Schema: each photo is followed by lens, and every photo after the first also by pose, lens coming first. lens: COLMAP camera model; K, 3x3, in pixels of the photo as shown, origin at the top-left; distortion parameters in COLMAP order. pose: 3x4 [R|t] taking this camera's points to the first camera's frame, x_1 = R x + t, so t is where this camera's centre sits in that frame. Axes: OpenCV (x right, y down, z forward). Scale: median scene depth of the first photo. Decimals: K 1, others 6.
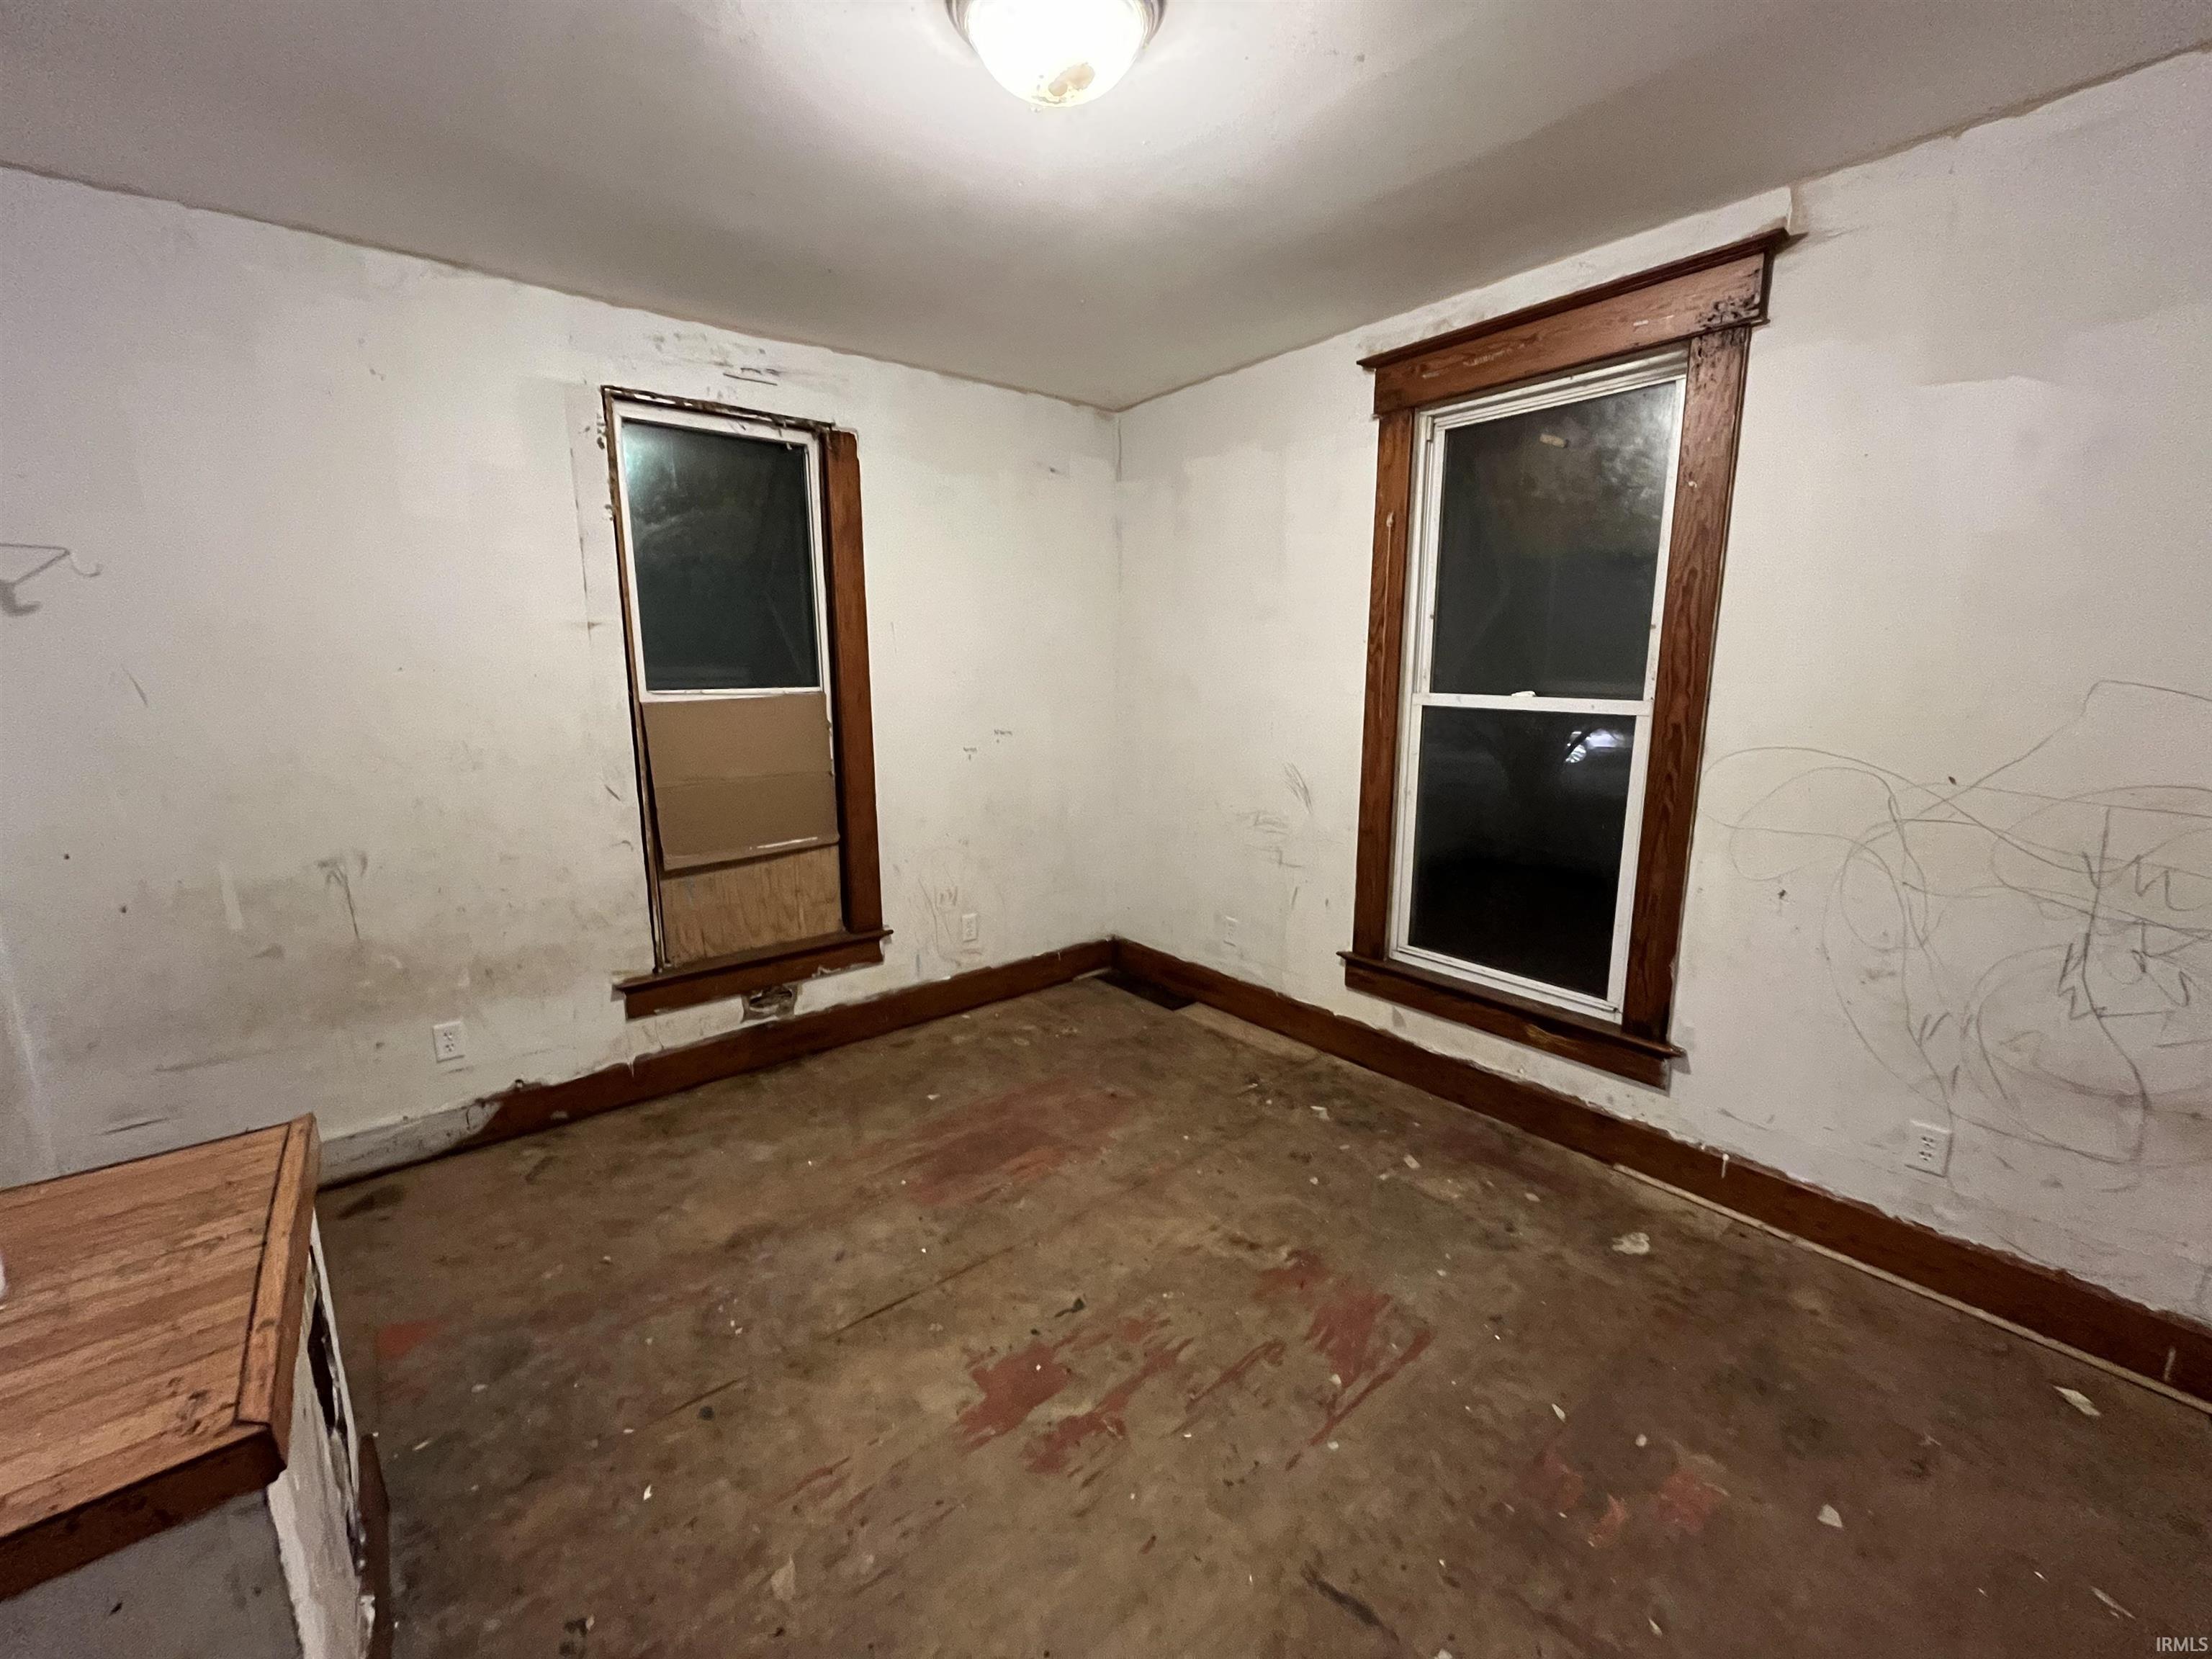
lens RADIAL K [[891.2, 0, 1108.2], [0, 891.2, 825.3], [0, 0, 1]] dist [-0.005456, 0.000197]
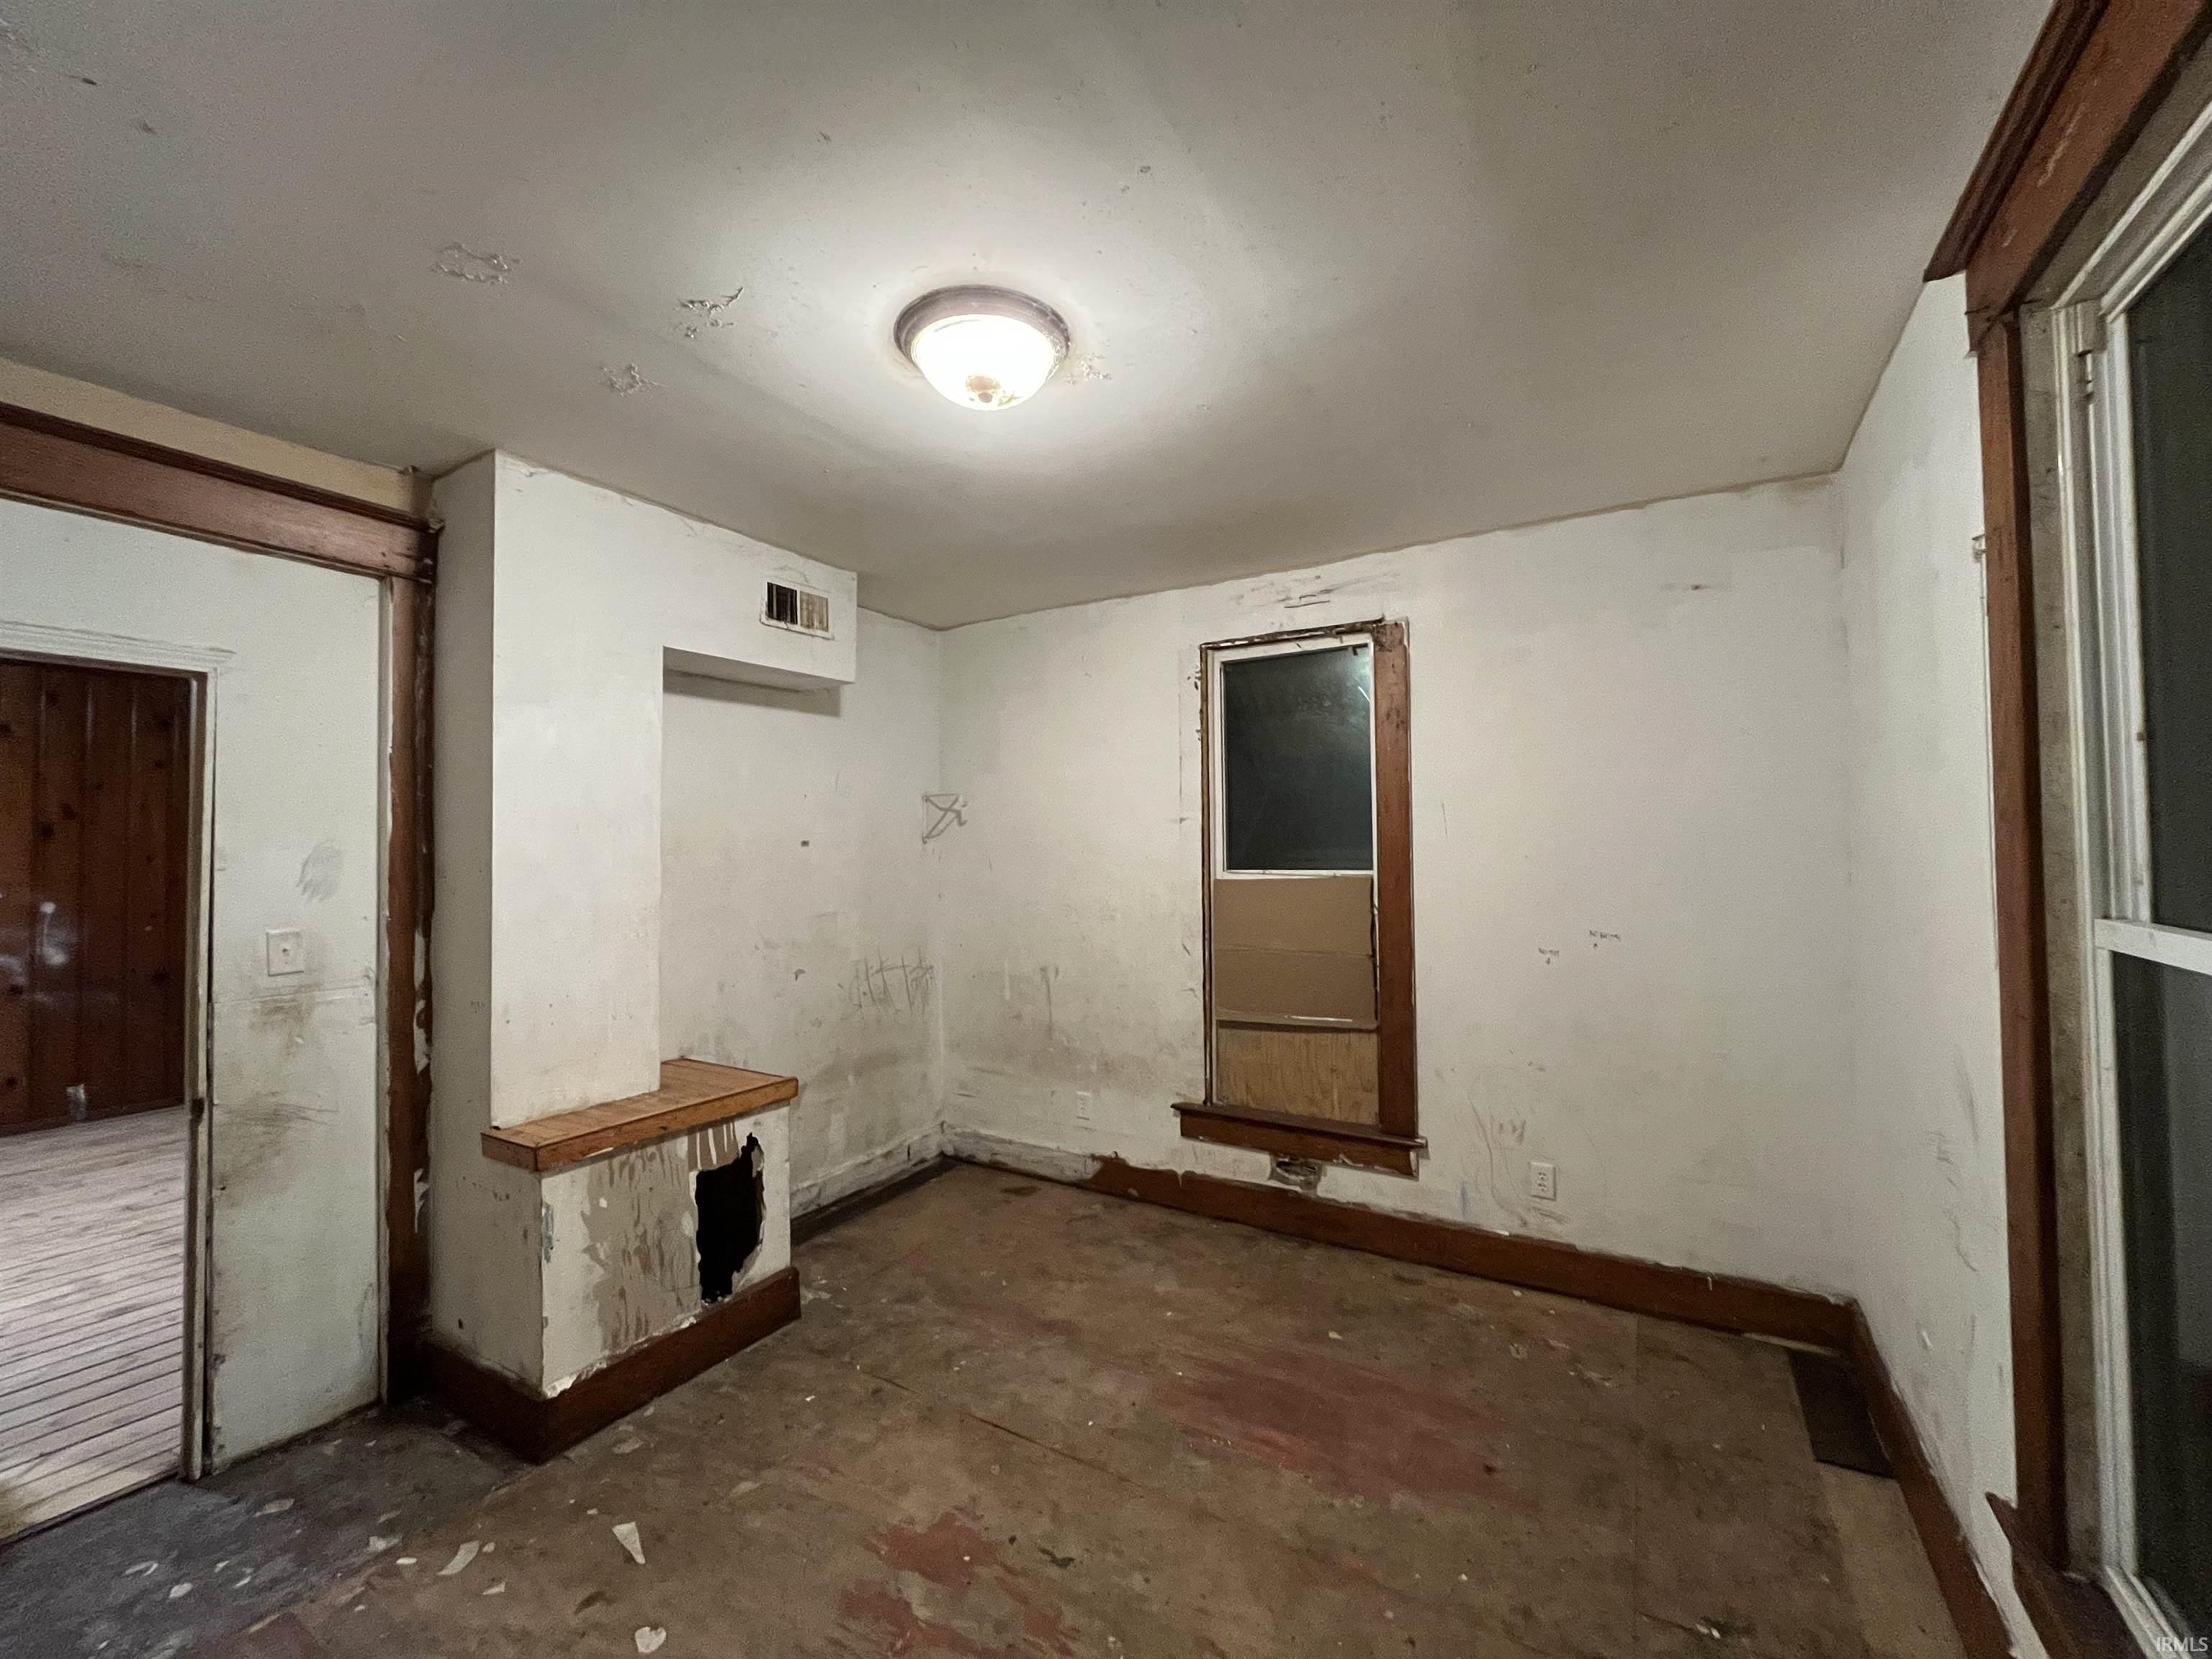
lens RADIAL K [[891.2, 0, 1109.2], [0, 891.2, 828.8], [0, 0, 1]] dist [-0.005456, 0.000197]
pose [[0.336435, -0.019313, -0.941509, 0.588834], [-0.160940, 0.983902, -0.077692, -0.085837], [0.927852, 0.177664, 0.327910, 0.438510]]
